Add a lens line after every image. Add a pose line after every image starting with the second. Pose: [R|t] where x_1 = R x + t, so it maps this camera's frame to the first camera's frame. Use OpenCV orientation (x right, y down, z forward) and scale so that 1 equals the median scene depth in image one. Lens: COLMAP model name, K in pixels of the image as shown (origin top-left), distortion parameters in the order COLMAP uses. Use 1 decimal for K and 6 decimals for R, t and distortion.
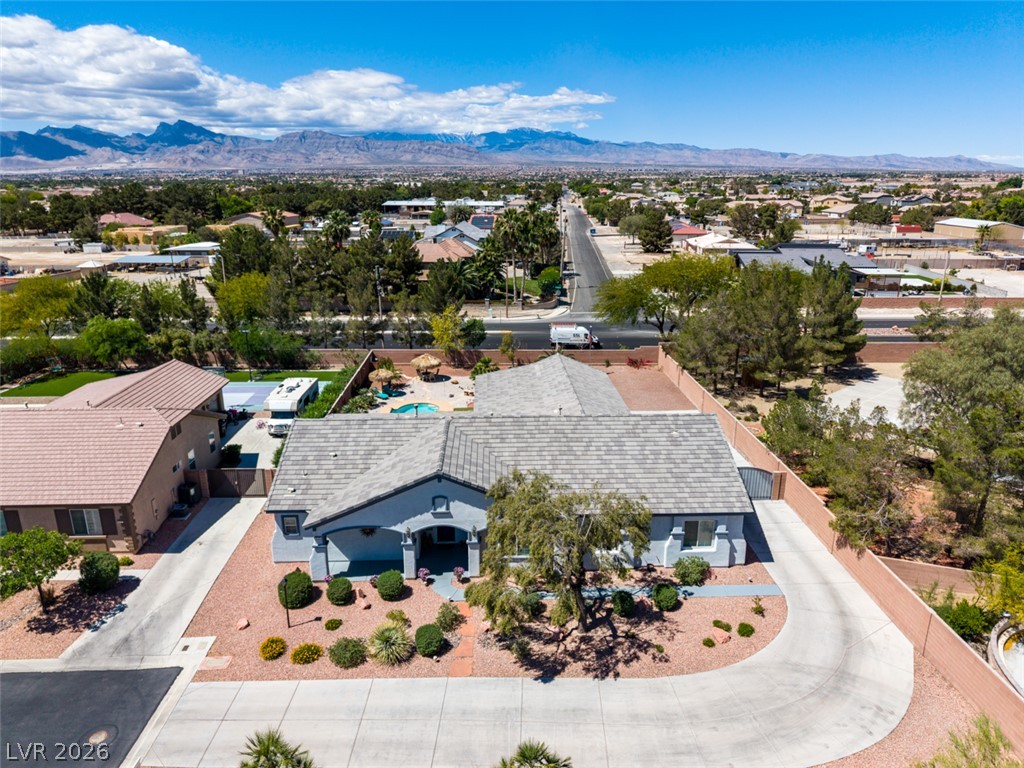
lens RADIAL K [[686.5, 0, 512.0], [0, 686.5, 384.0], [0, 0, 1]] dist [0.028428, -0.034624]
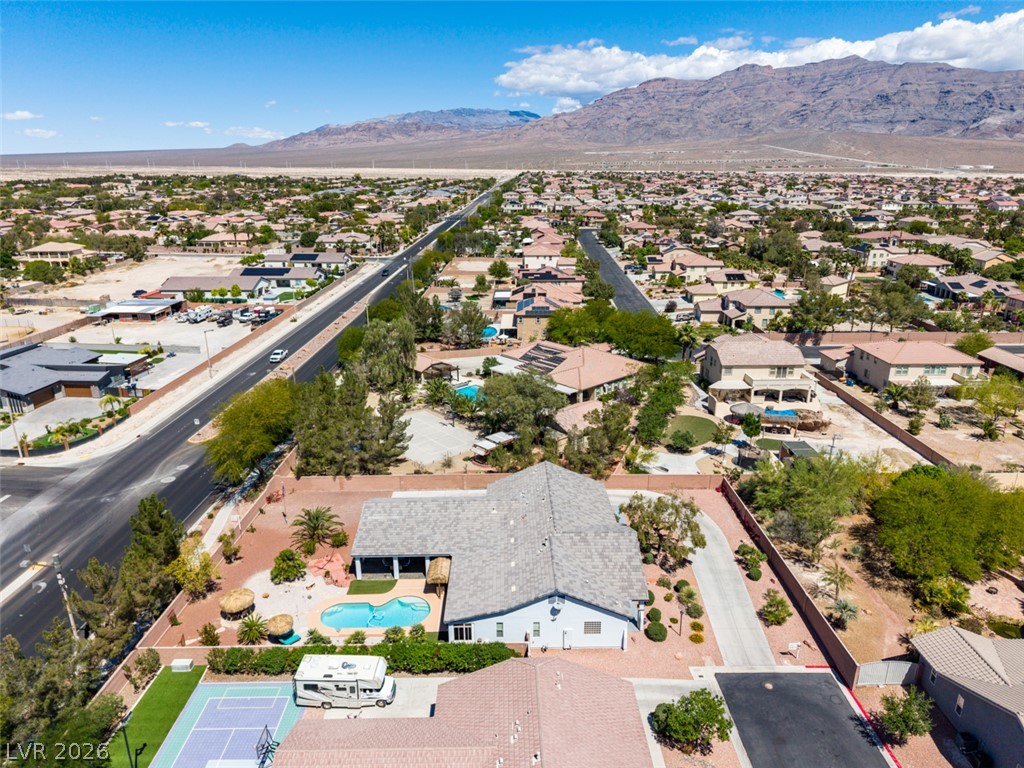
lens RADIAL K [[684.4, 0, 512.0], [0, 684.4, 386.0], [0, 0, 1]] dist [0.030959, -0.034981]
pose [[0.022856, -0.307414, 0.951301, -1.794752], [0.287104, 0.913486, 0.288296, -0.892035], [-0.957627, 0.266533, 0.109138, 0.978731]]
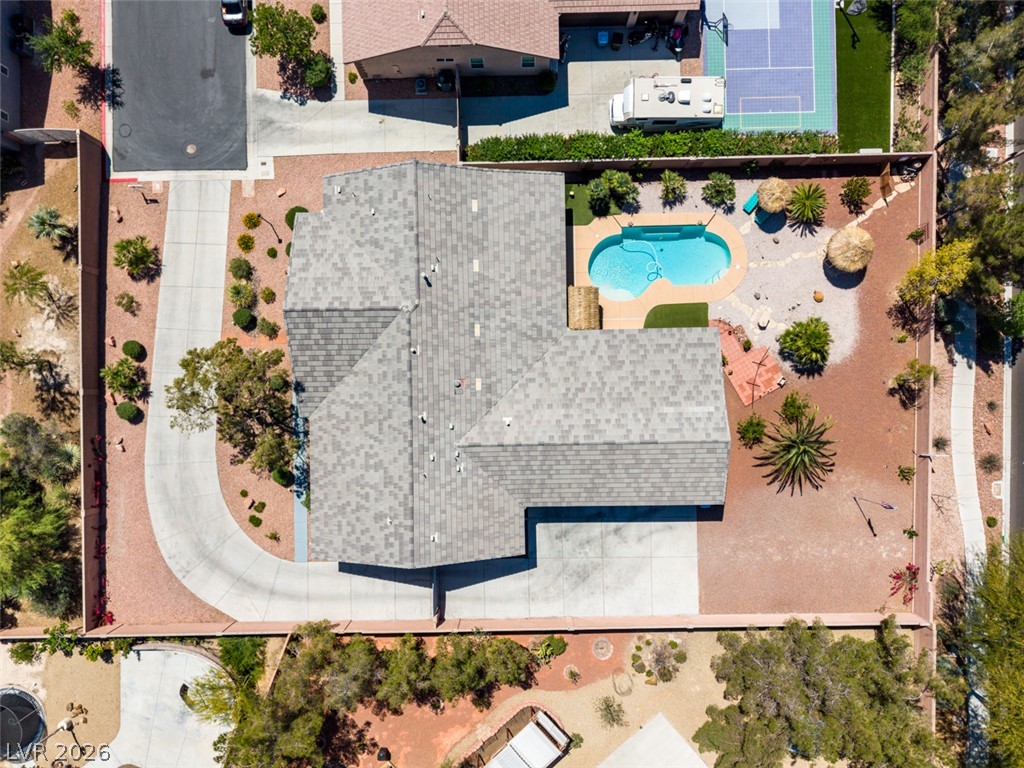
lens RADIAL K [[688.5, 0, 512.0], [0, 688.5, 384.0], [0, 0, 1]] dist [0.023178, -0.027179]
pose [[-0.017121, 0.999731, -0.015626, 0.042457], [-0.276876, 0.010276, 0.960851, -1.175508], [0.960753, 0.020777, 0.276625, 1.018065]]
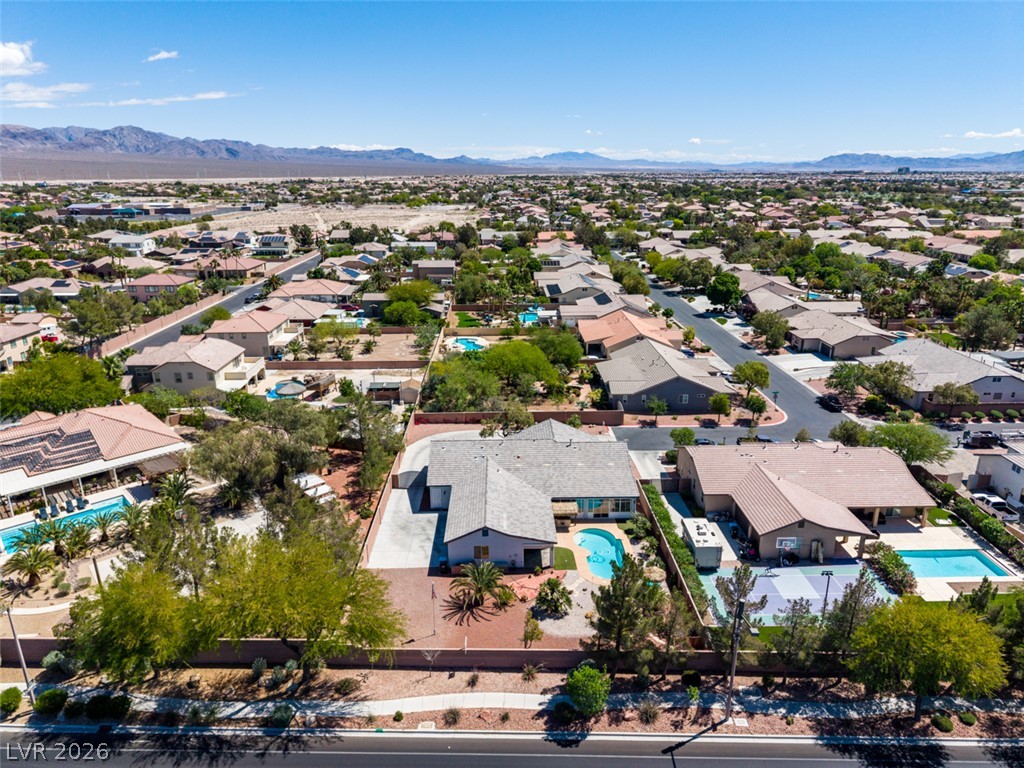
lens RADIAL K [[684.4, 0, 512.0], [0, 684.4, 386.0], [0, 0, 1]] dist [0.030959, -0.034981]
pose [[-0.999887, 0.001386, 0.014989, 0.009656], [0.009588, 0.826263, 0.563203, -1.546081], [-0.011604, 0.563283, -0.826182, 3.173971]]
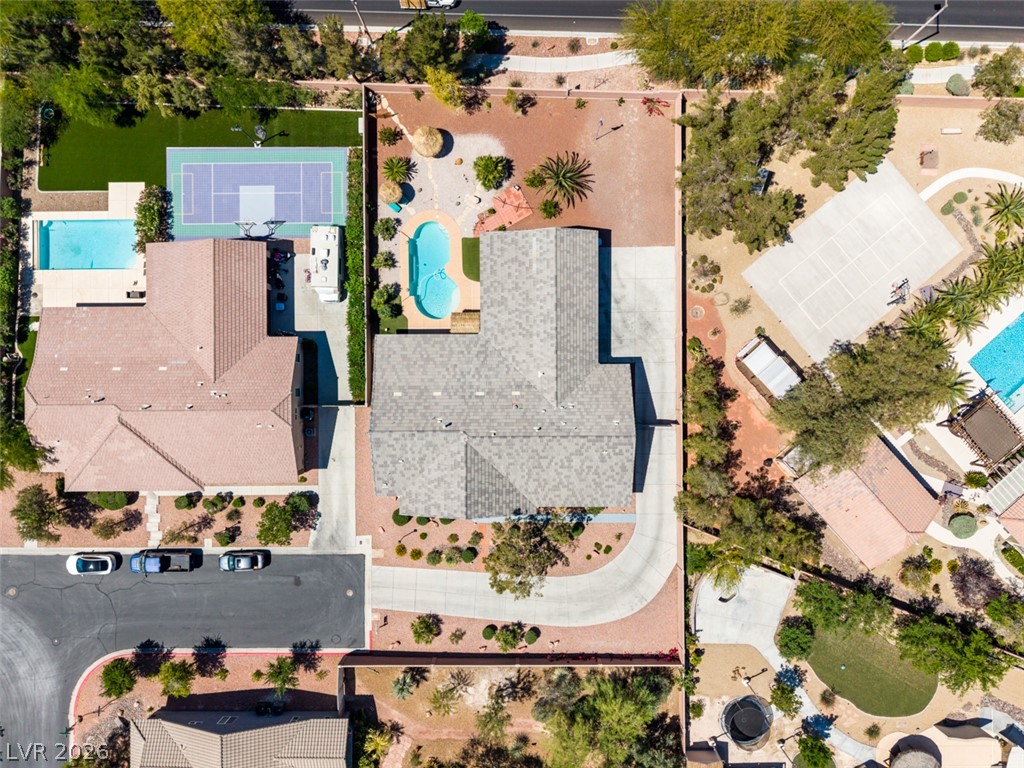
lens RADIAL K [[684.4, 0, 512.0], [0, 684.4, 386.0], [0, 0, 1]] dist [0.030959, -0.034981]
pose [[0.999442, 0.029774, -0.015165, 0.041174], [0.006056, 0.284911, 0.958535, -1.764284], [0.032861, -0.958091, 0.284572, 0.787901]]
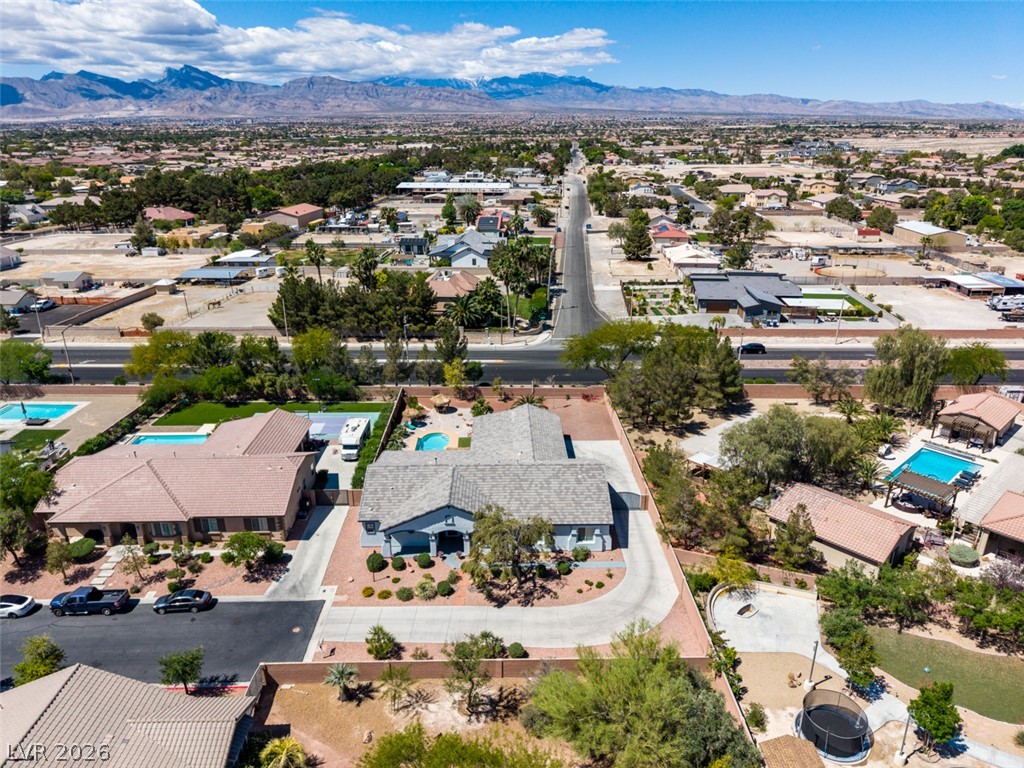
lens RADIAL K [[686.5, 0, 512.0], [0, 686.5, 384.0], [0, 0, 1]] dist [0.028428, -0.034624]
pose [[0.999857, 0.005764, -0.015925, 0.099993], [-0.004650, 0.997597, 0.069134, -0.336538], [0.016285, -0.069050, 0.997480, -0.892831]]
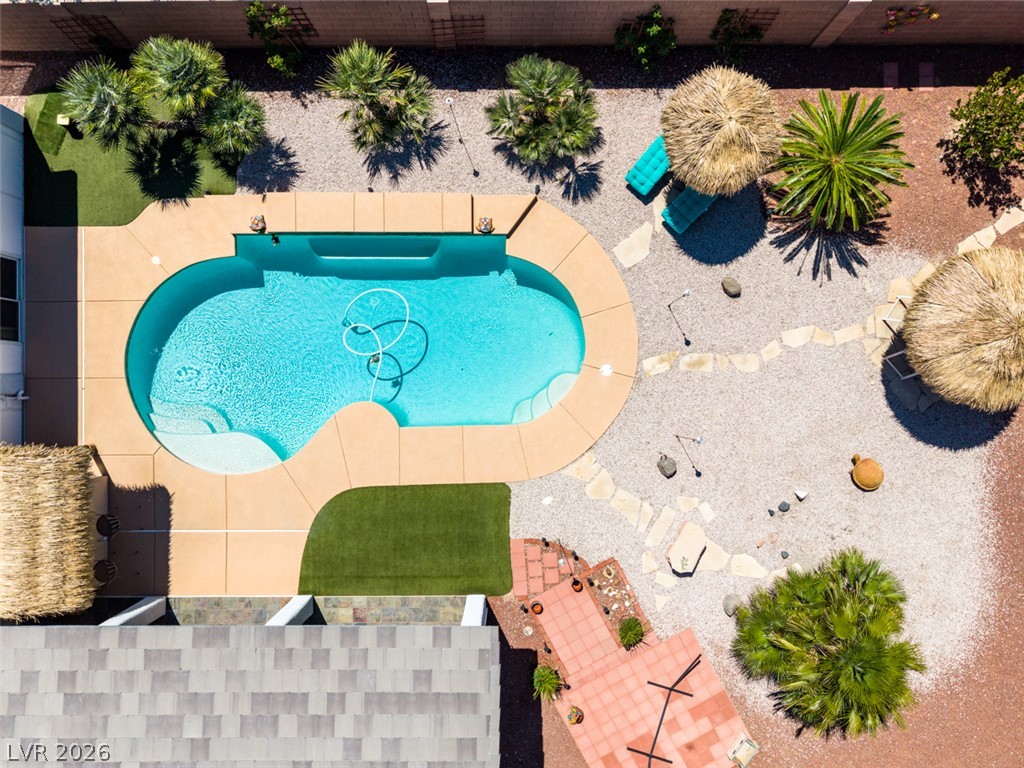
lens RADIAL K [[686.5, 0, 512.0], [0, 686.5, 384.0], [0, 0, 1]] dist [0.028428, -0.034624]
pose [[-0.032198, 0.999457, -0.007005, -0.213118], [-0.282976, -0.002394, 0.959124, -0.351568], [0.958586, 0.032864, 0.282899, 1.665170]]
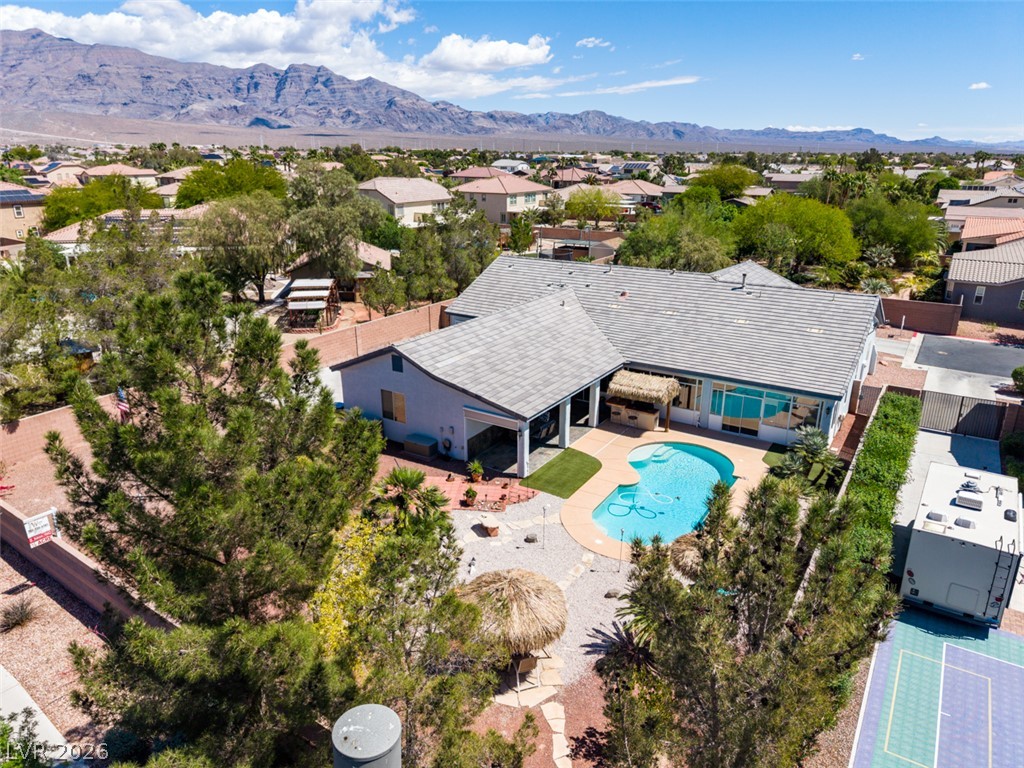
lens RADIAL K [[684.4, 0, 512.0], [0, 684.4, 386.0], [0, 0, 1]] dist [0.030959, -0.034981]
pose [[-0.821038, -0.187164, 0.539321, -0.512526], [0.160342, 0.831094, 0.532516, -0.492452], [-0.547894, 0.523691, -0.652349, 2.283890]]
